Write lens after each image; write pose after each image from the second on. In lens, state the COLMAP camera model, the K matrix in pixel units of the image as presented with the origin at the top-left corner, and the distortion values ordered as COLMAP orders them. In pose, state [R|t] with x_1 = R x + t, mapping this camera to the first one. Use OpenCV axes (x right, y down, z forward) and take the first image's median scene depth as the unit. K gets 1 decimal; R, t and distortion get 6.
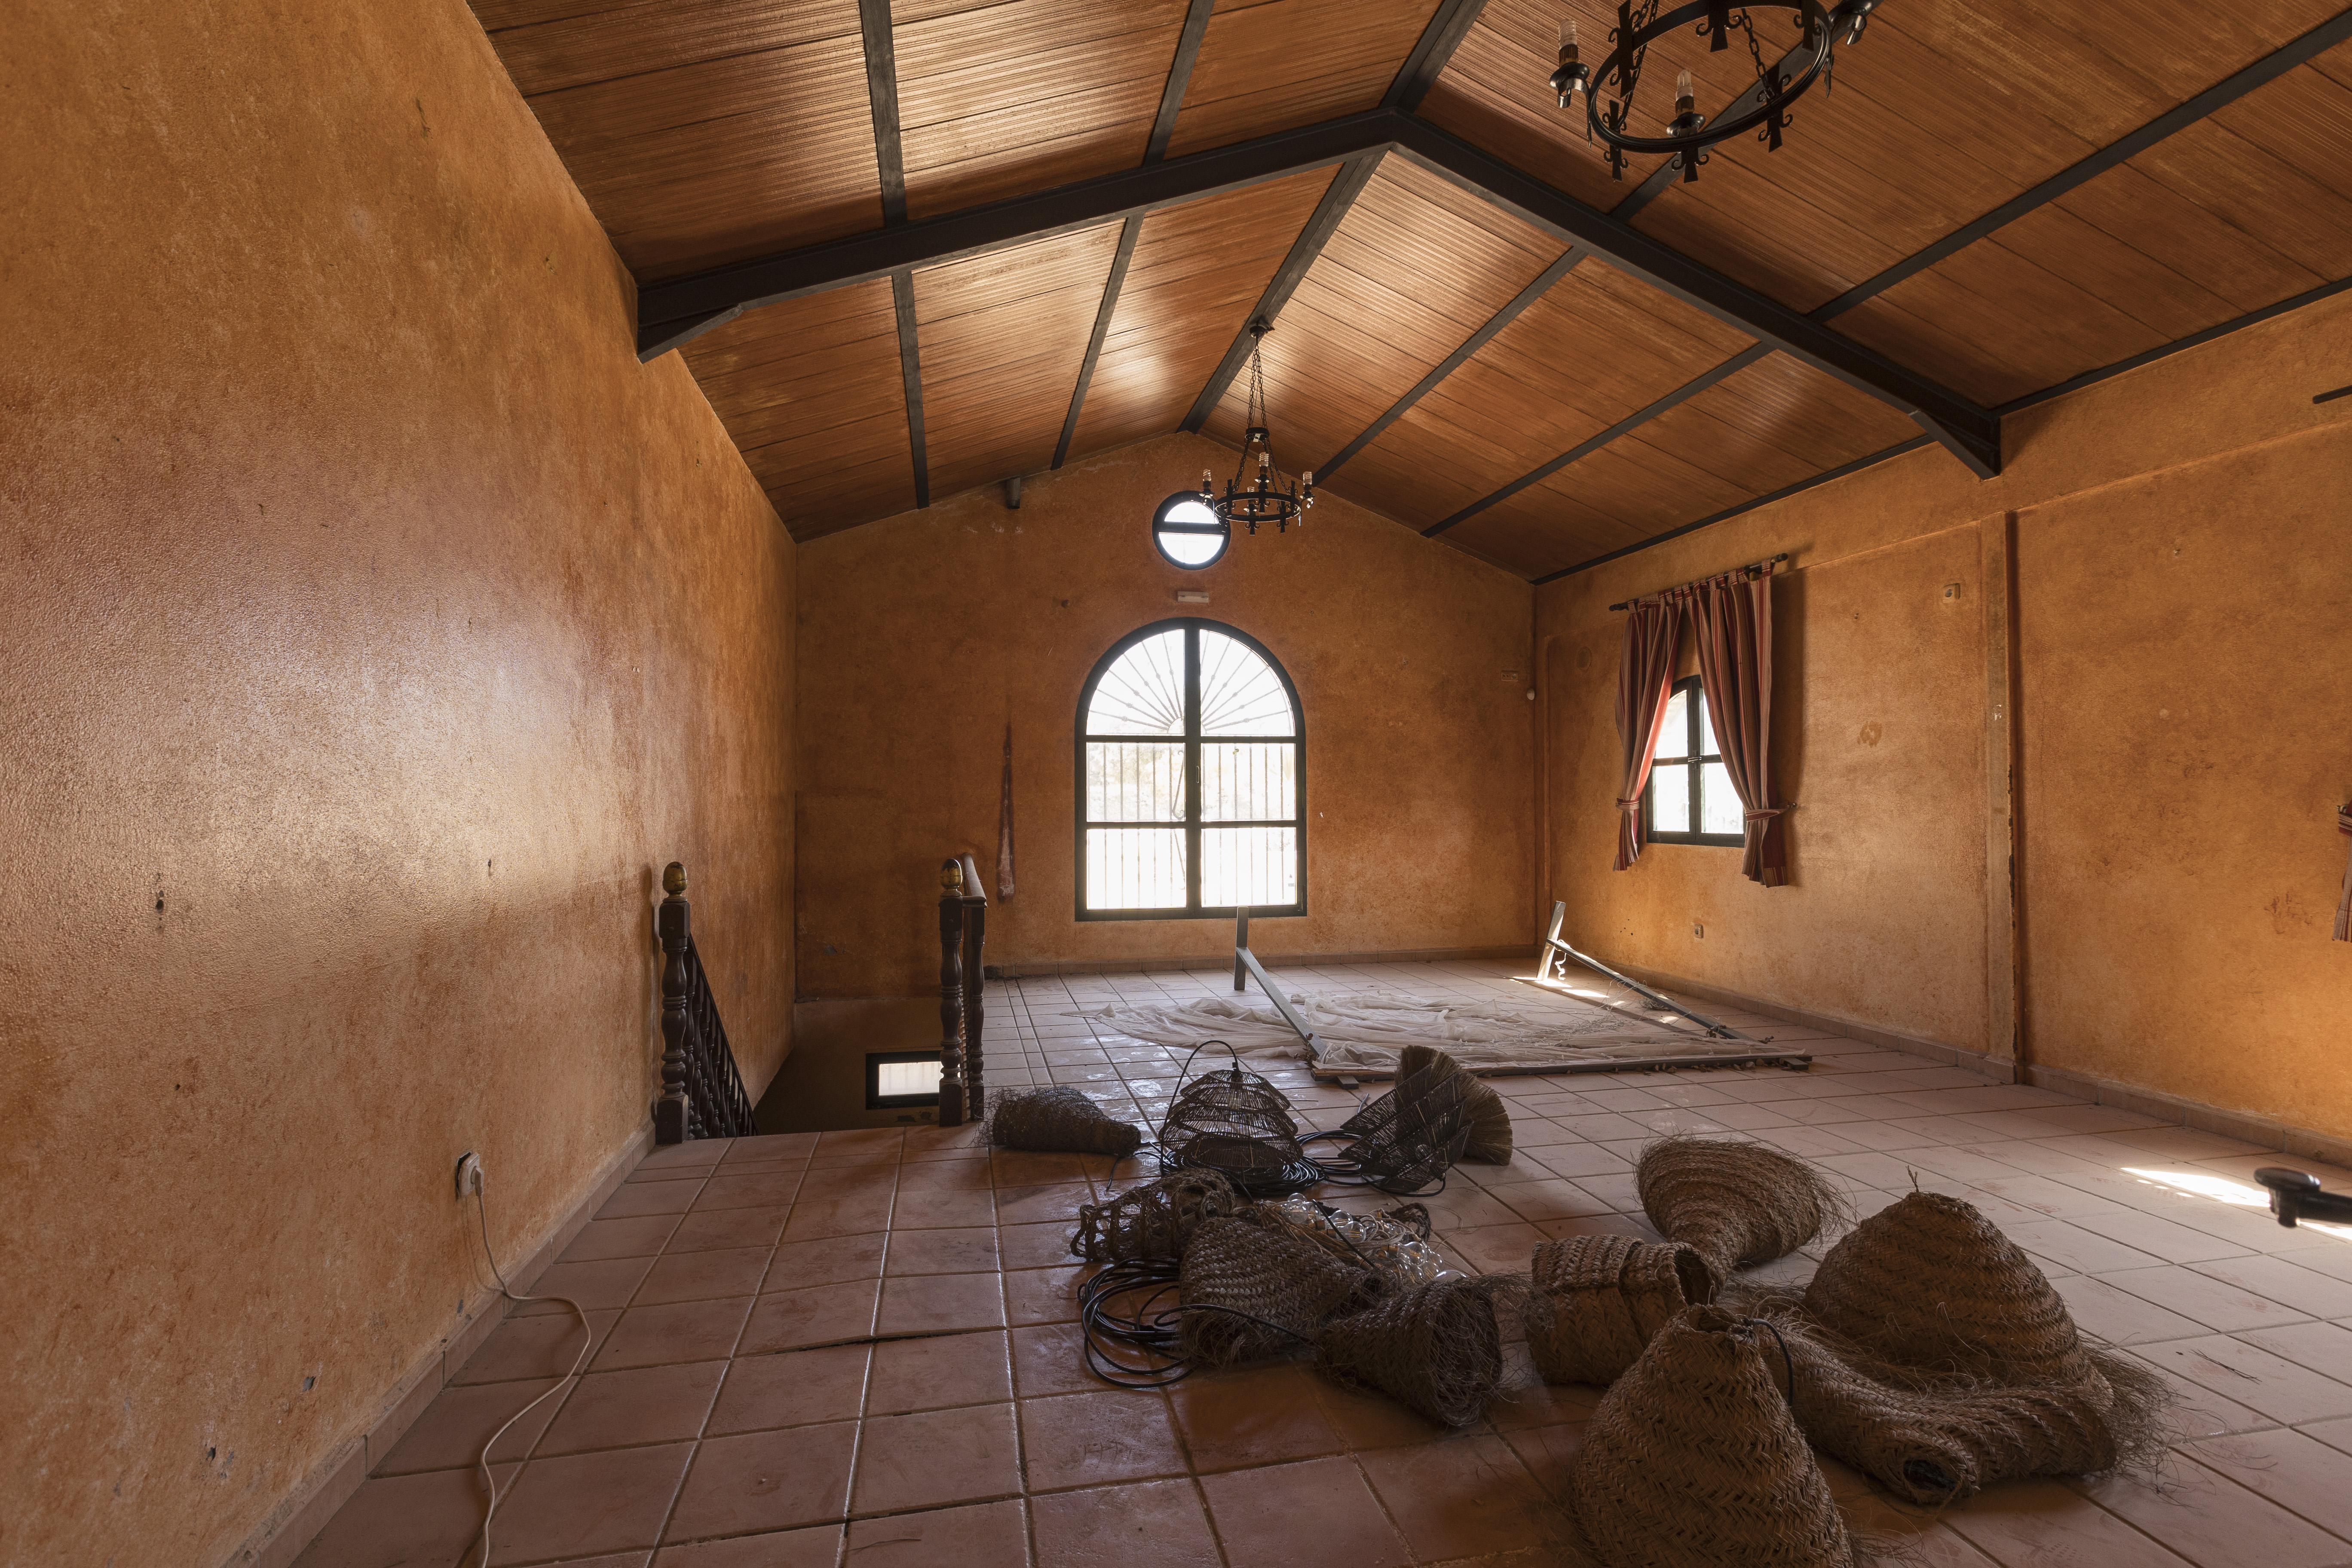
lens RADIAL K [[1043.0, 0, 1176.0], [0, 1043.0, 784.0], [0, 0, 1]] dist [-0.009549, -0.000446]
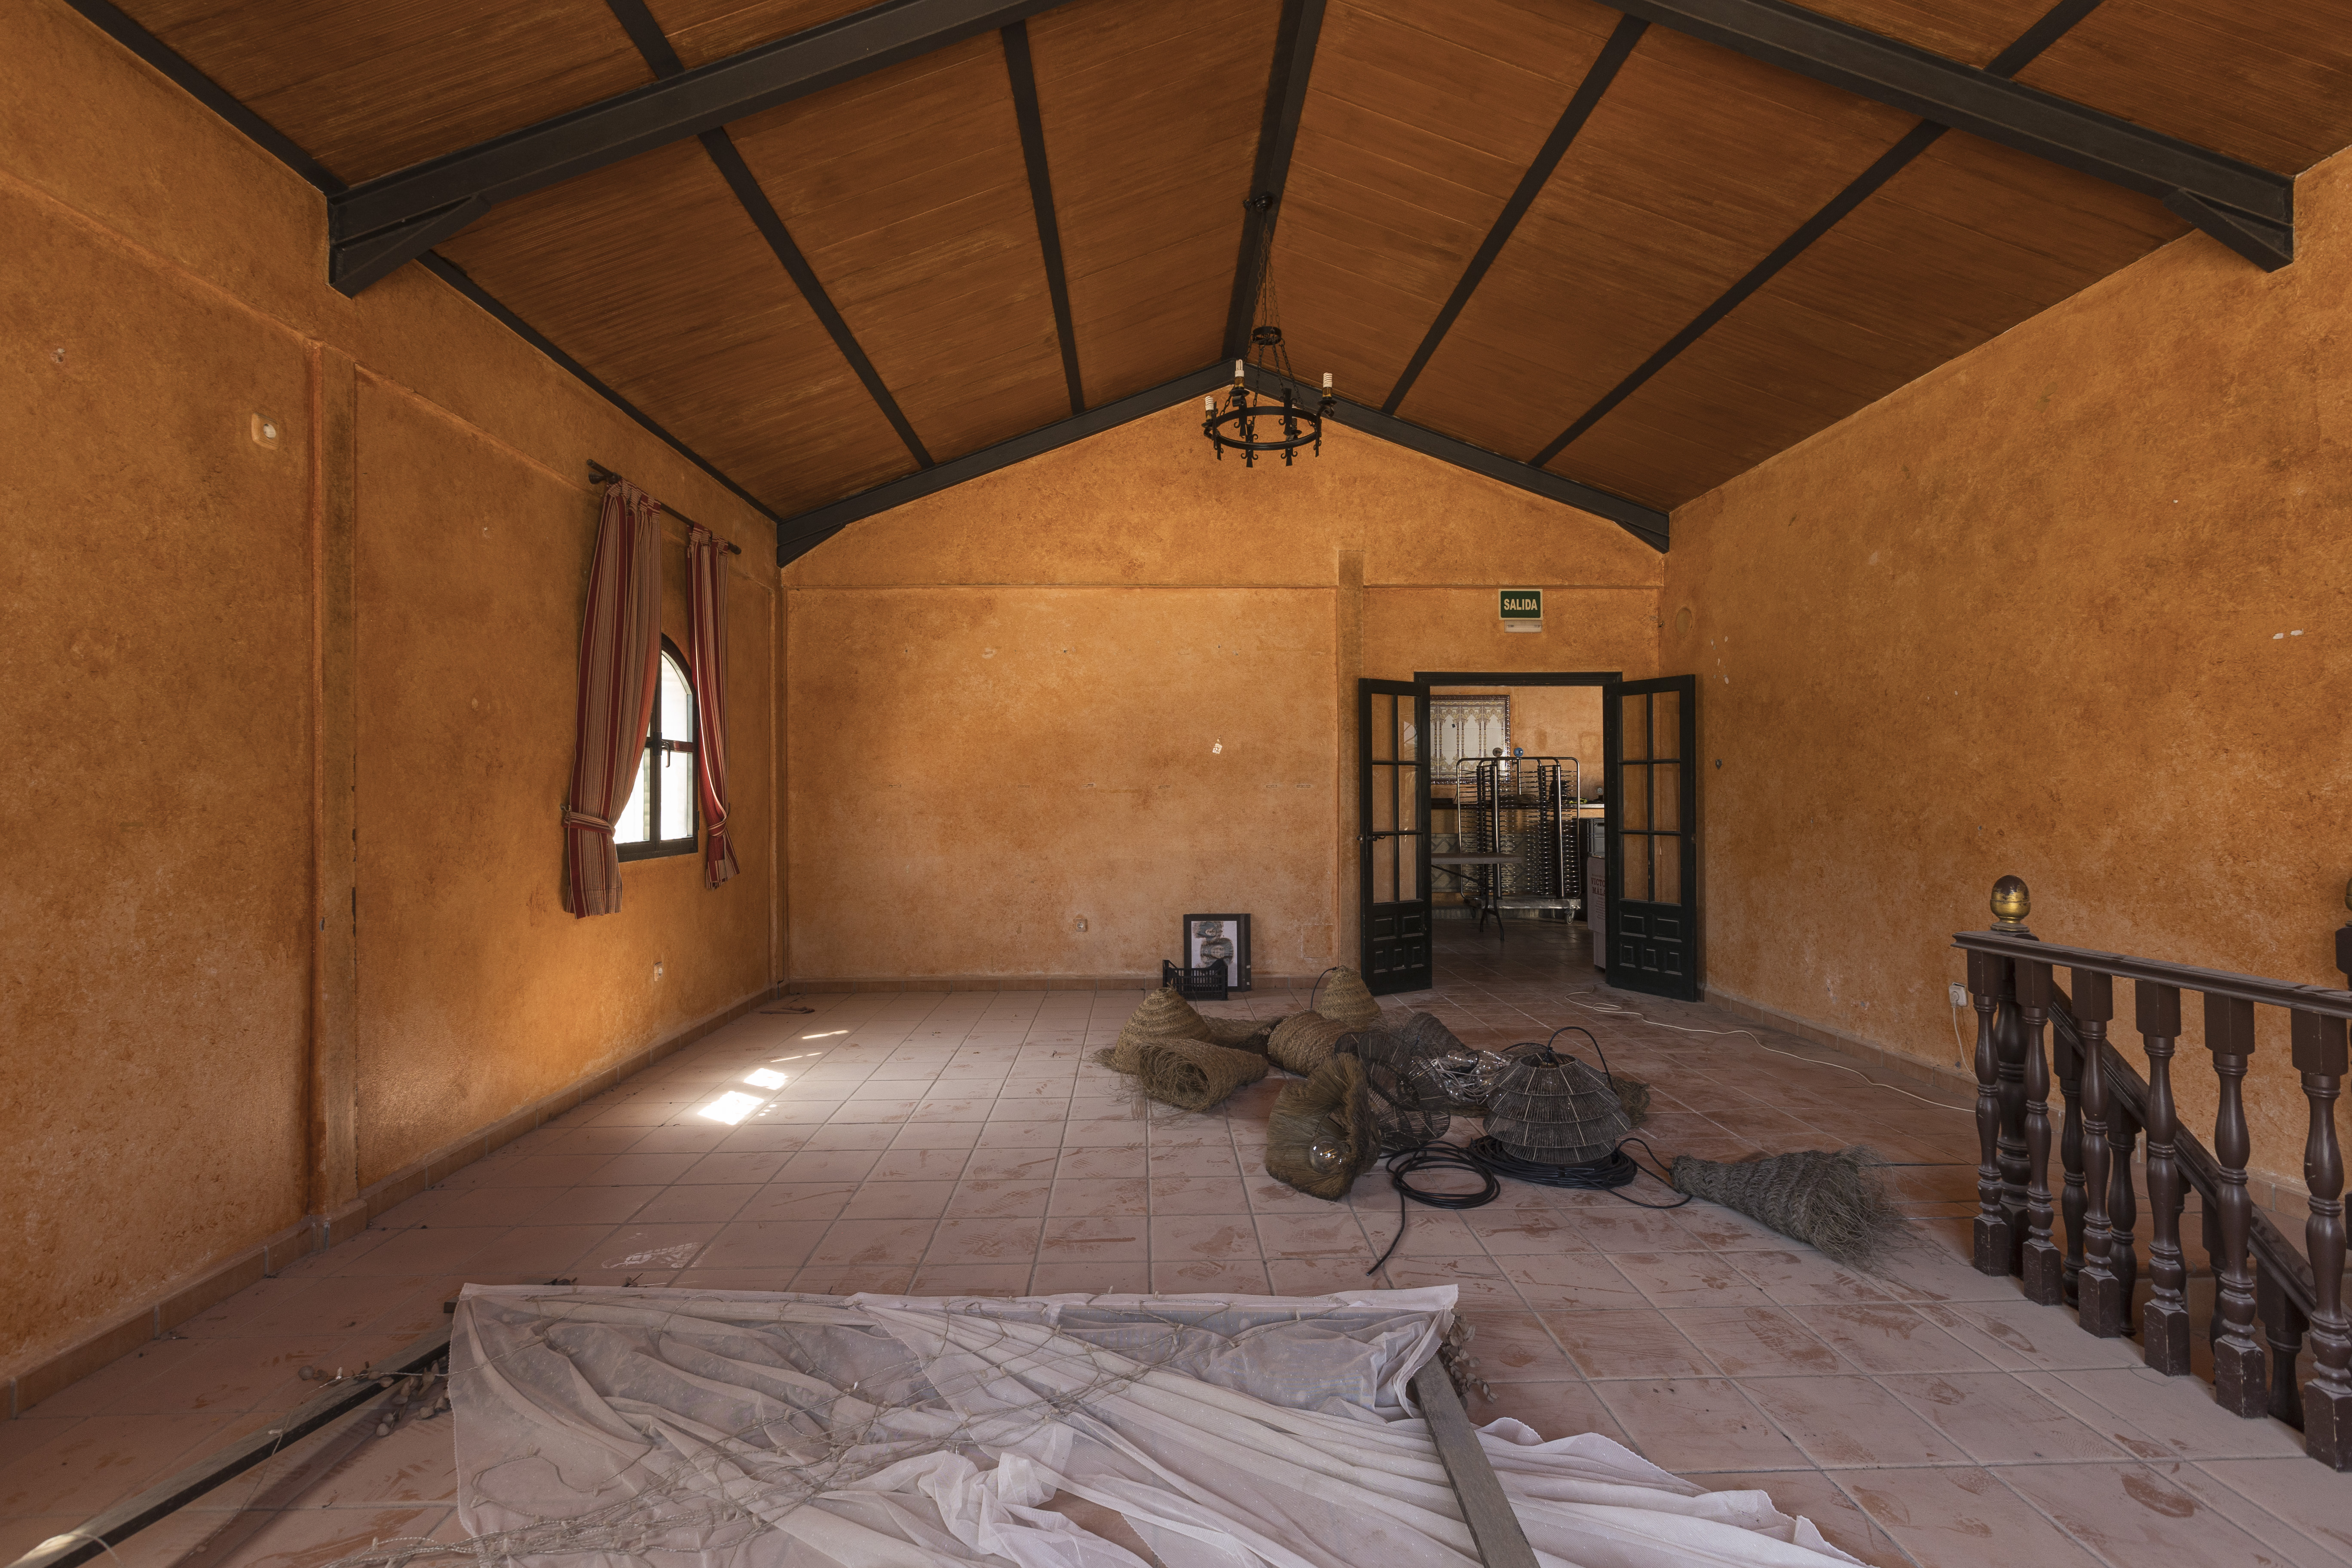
lens RADIAL K [[1043.0, 0, 1176.0], [0, 1043.0, 784.0], [0, 0, 1]] dist [-0.009549, -0.000446]
pose [[-0.984574, 0.011740, 0.174577, 0.202727], [0.006980, 0.999588, -0.027855, 0.030029], [-0.174832, -0.026206, -0.984250, 1.751640]]
